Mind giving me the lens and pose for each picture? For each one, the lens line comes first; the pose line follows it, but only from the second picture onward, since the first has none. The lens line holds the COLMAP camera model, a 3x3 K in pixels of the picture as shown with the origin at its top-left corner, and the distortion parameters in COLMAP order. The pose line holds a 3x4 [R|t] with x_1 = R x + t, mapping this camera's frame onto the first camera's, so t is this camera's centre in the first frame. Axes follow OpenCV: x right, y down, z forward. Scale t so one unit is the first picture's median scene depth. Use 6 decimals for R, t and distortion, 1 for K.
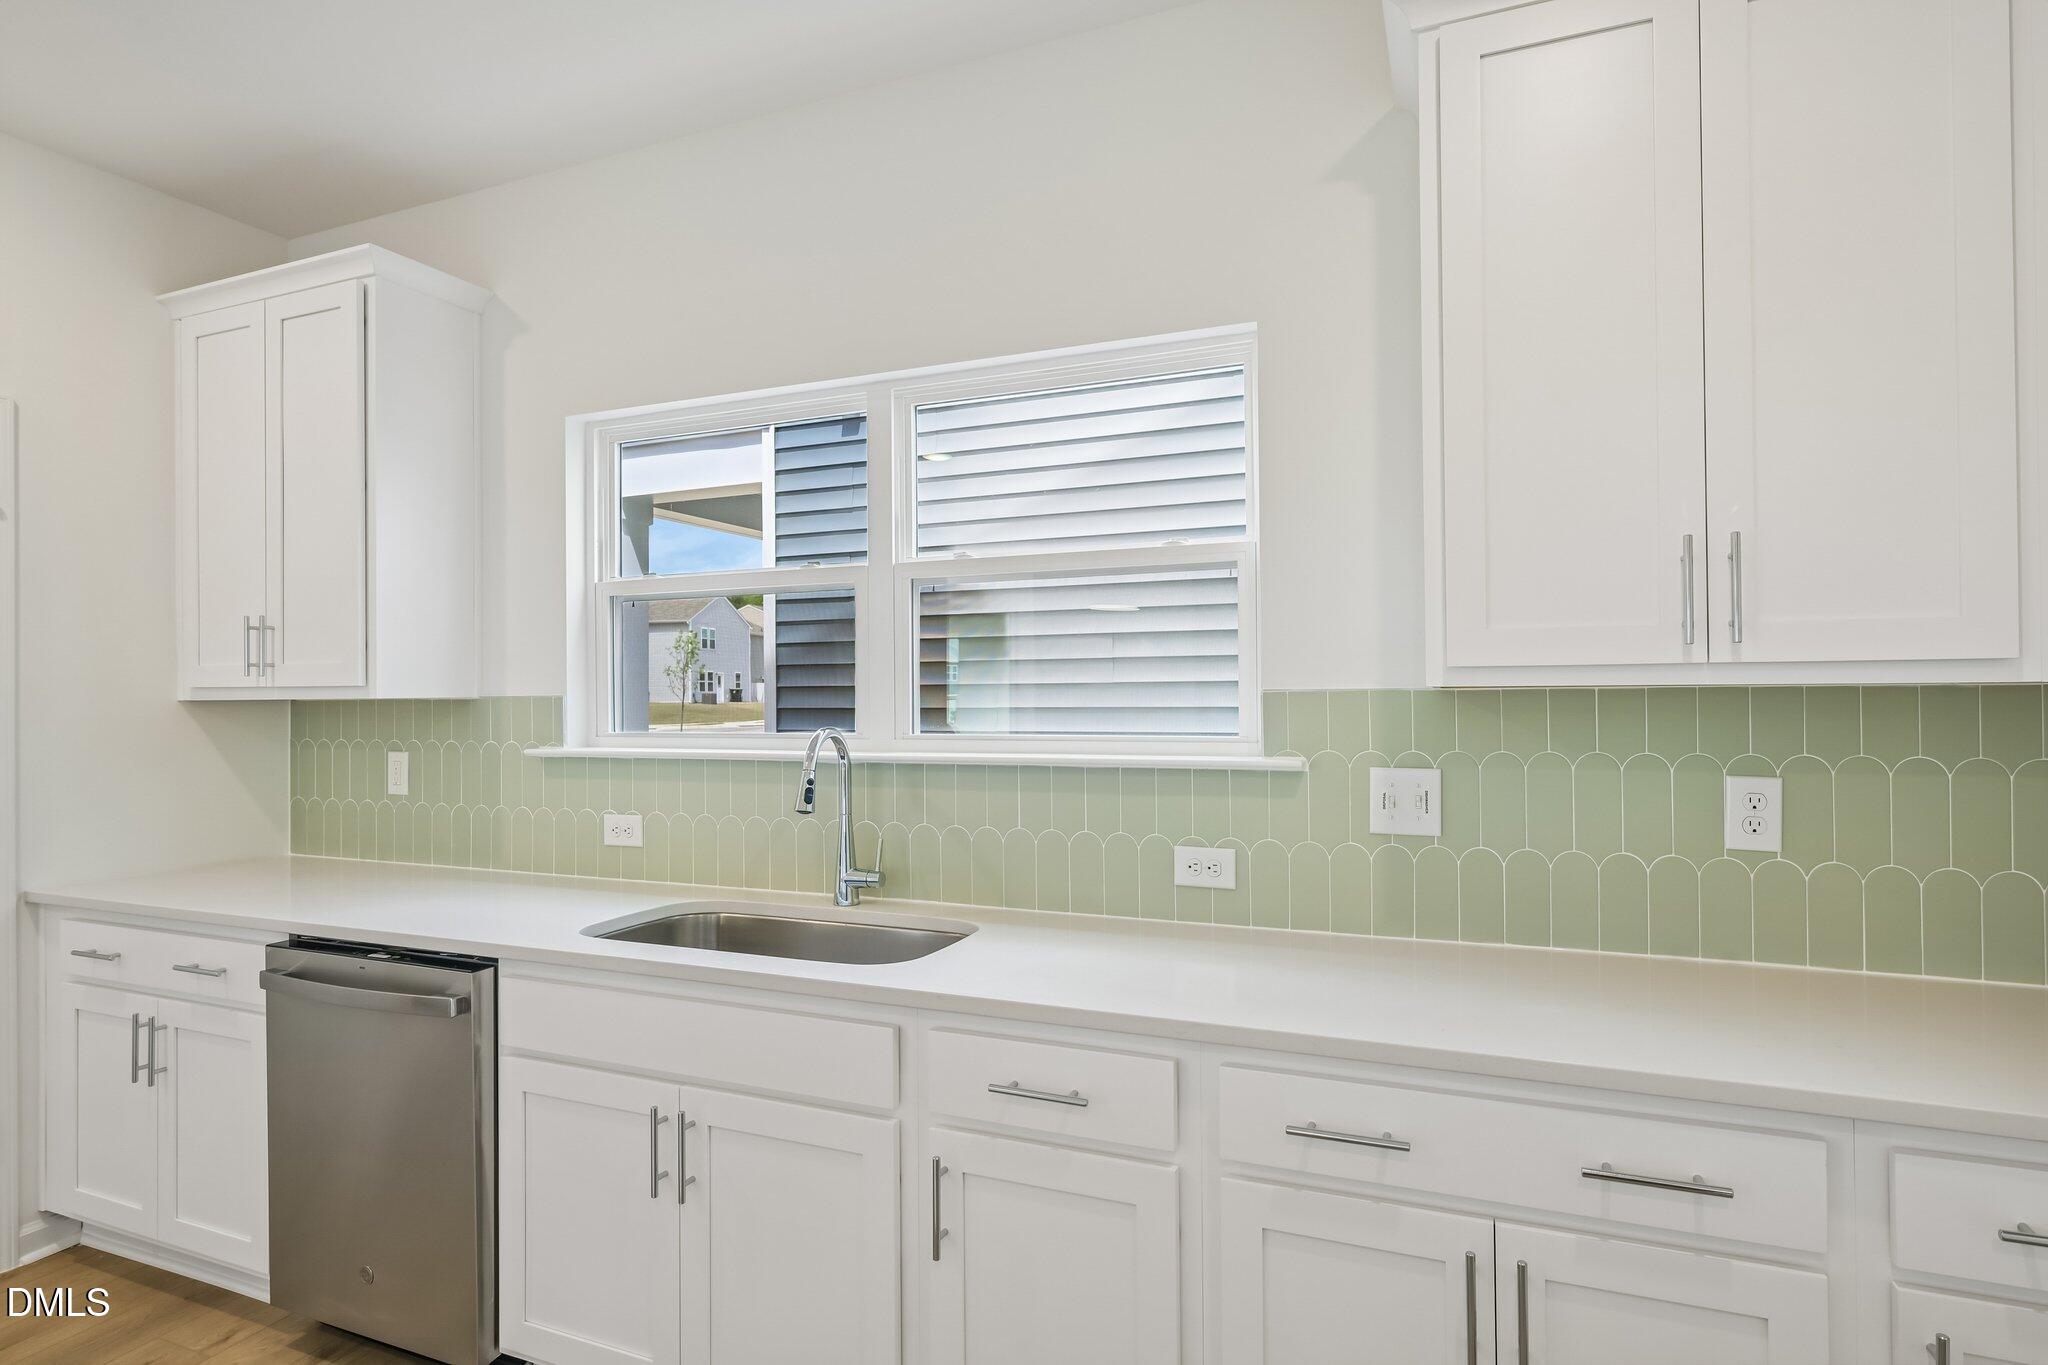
lens RADIAL K [[1062.9, 0, 1030.5], [0, 1062.9, 686.3], [0, 0, 1]] dist [0.000839, 0.000563]
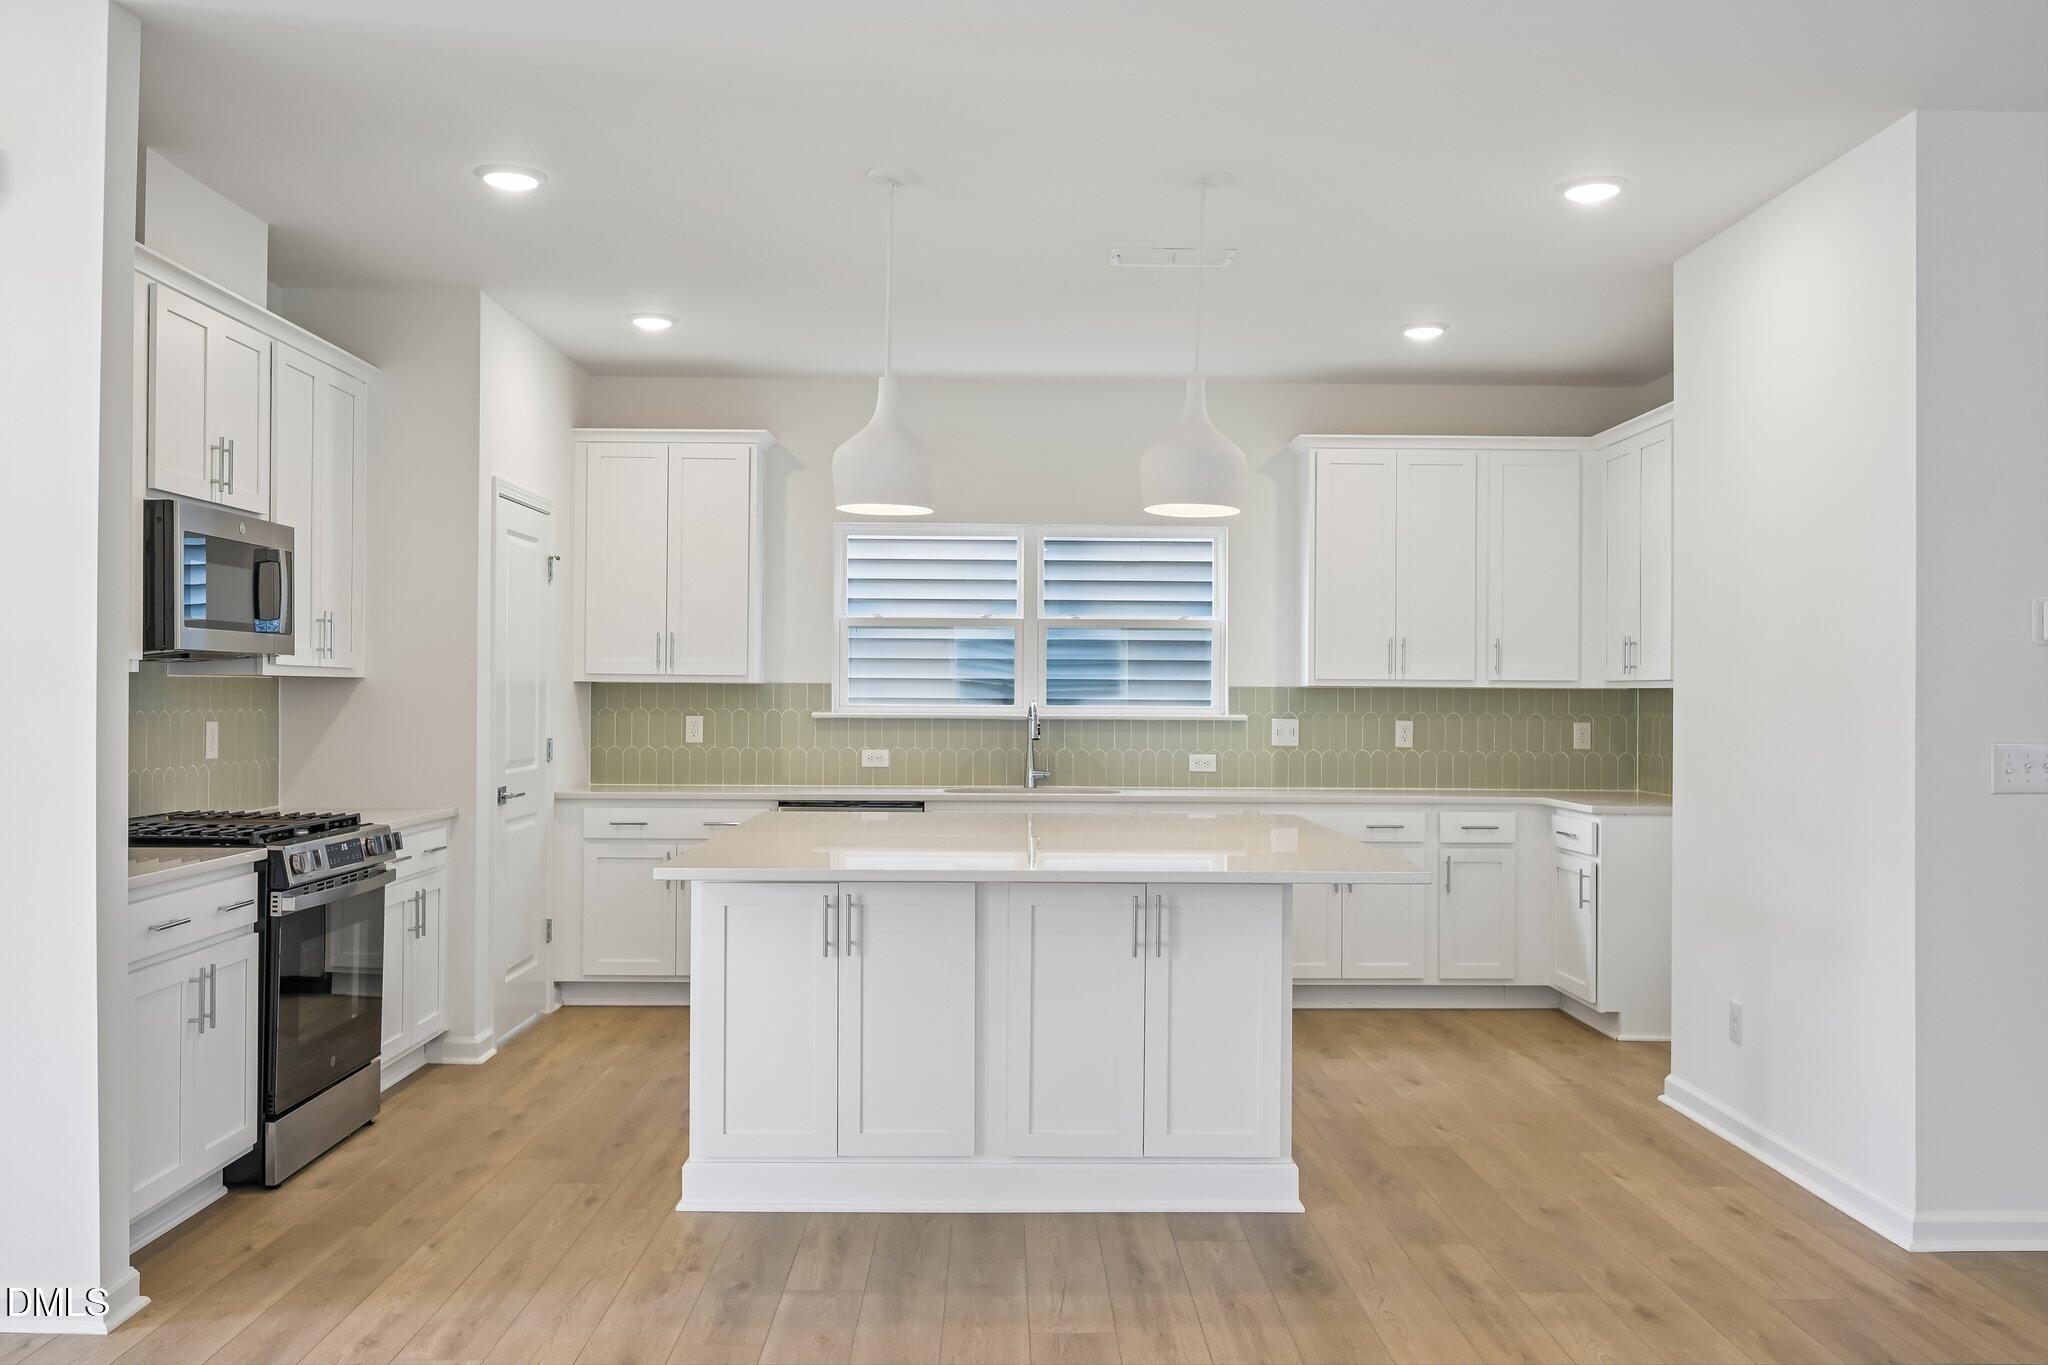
lens RADIAL K [[1693.8, 0, 1015.5], [0, 1693.8, 683.3], [0, 0, 1]] dist [-0.015584, 0.001481]
pose [[0.919021, 0.016737, 0.393854, -1.668834], [-0.017989, 0.999838, -0.000514, 0.007625], [-0.393799, -0.006613, 0.919173, -2.223732]]
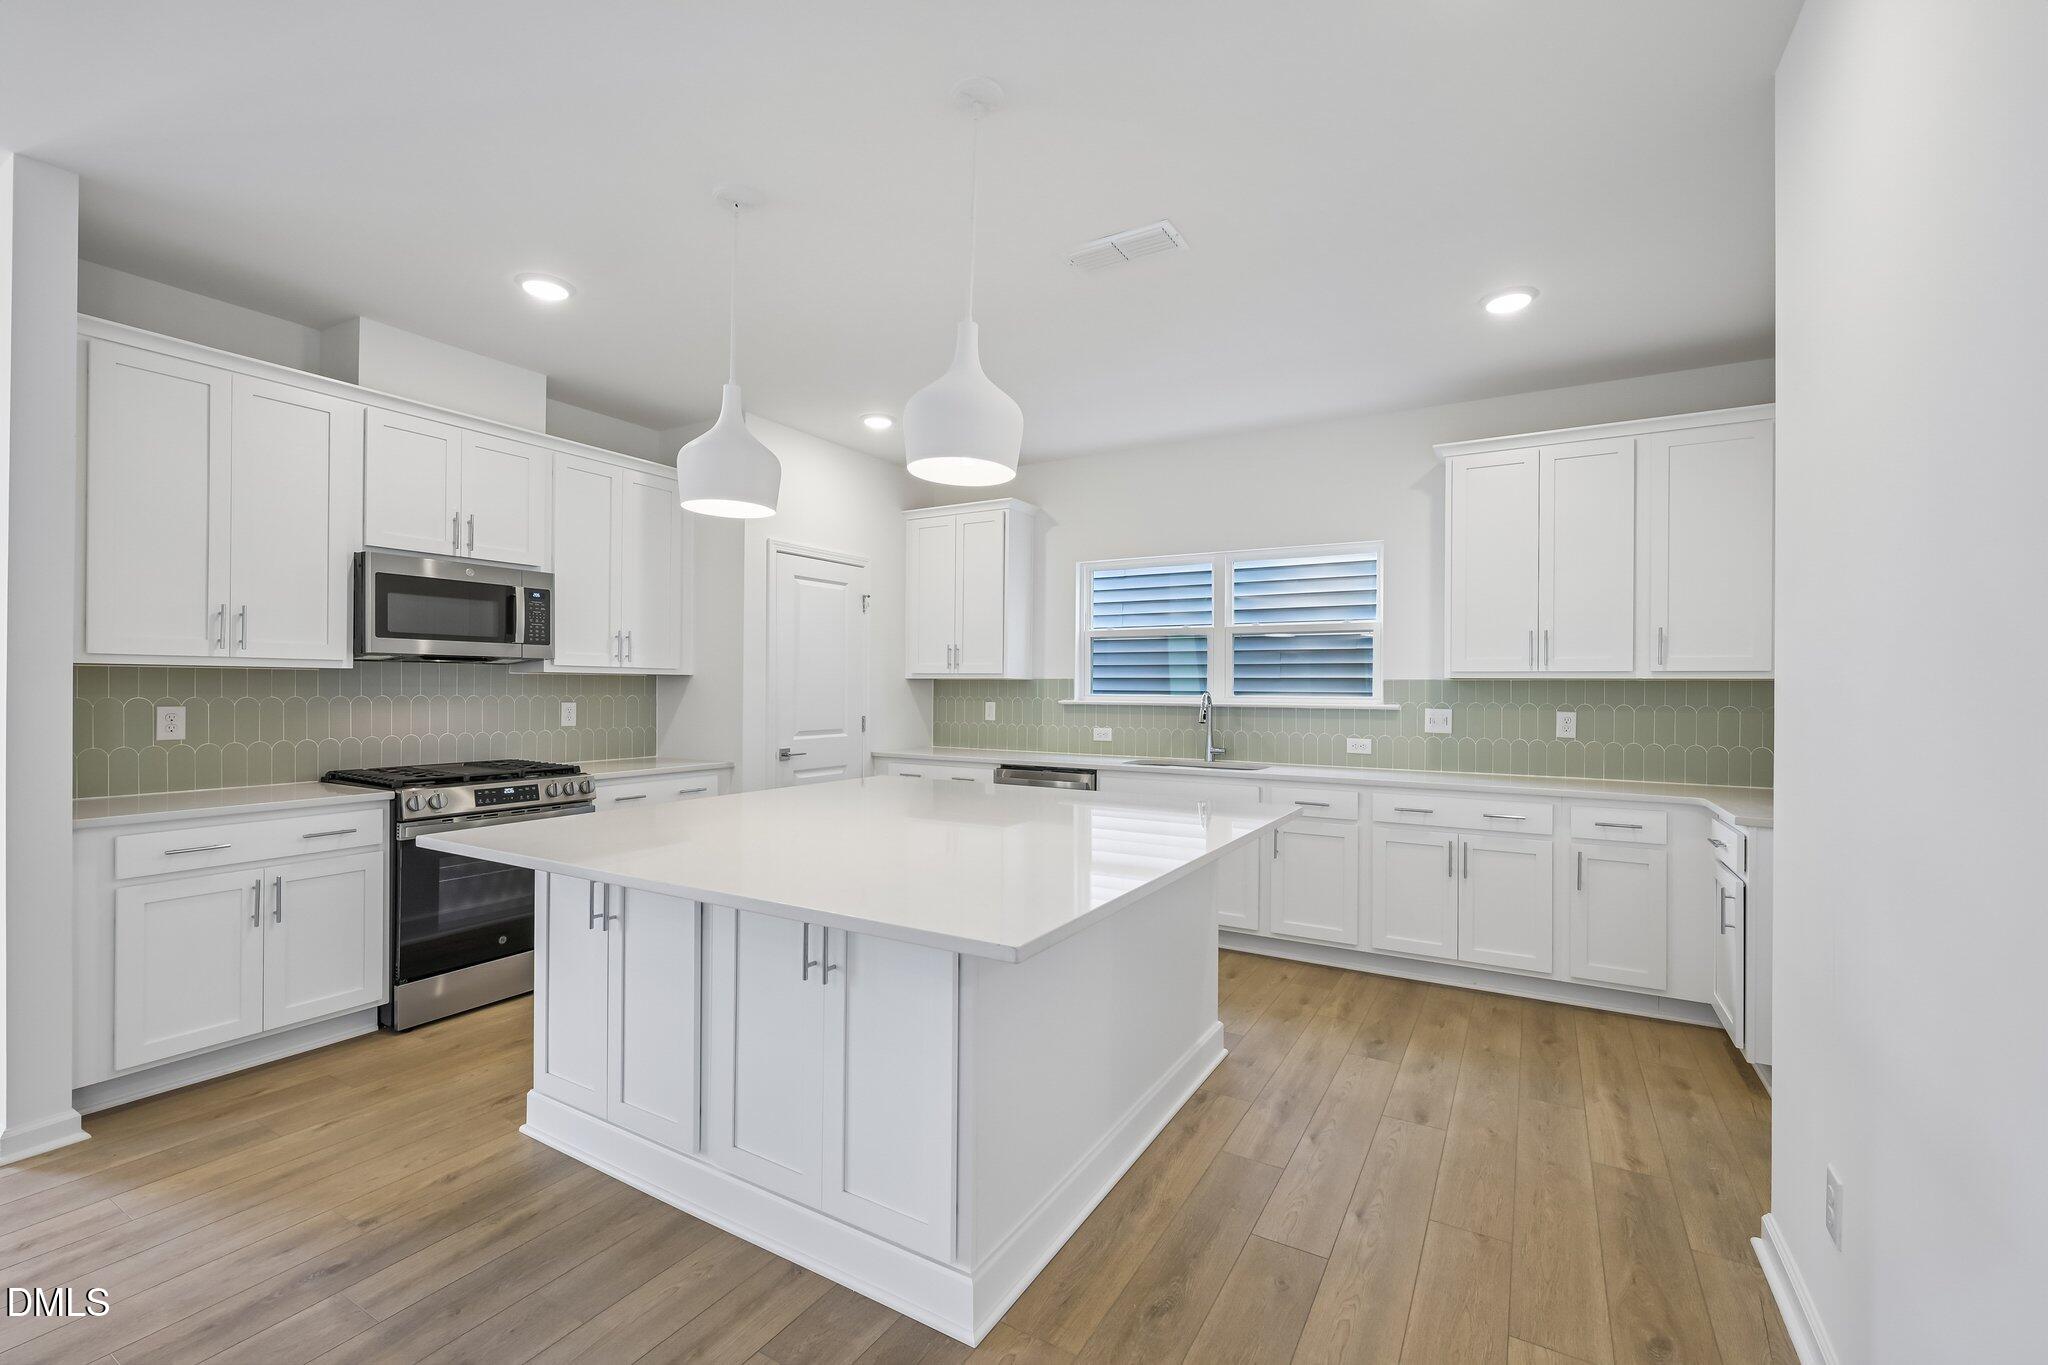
lens RADIAL K [[864.3, 0, 1024.6], [0, 864.3, 686.5], [0, 0, 1]] dist [-0.002668, 0.001197]
pose [[0.990021, 0.014935, -0.140127, -0.366296], [-0.013806, 0.999864, 0.009028, 0.014093], [0.140243, -0.007003, 0.990092, -1.262699]]
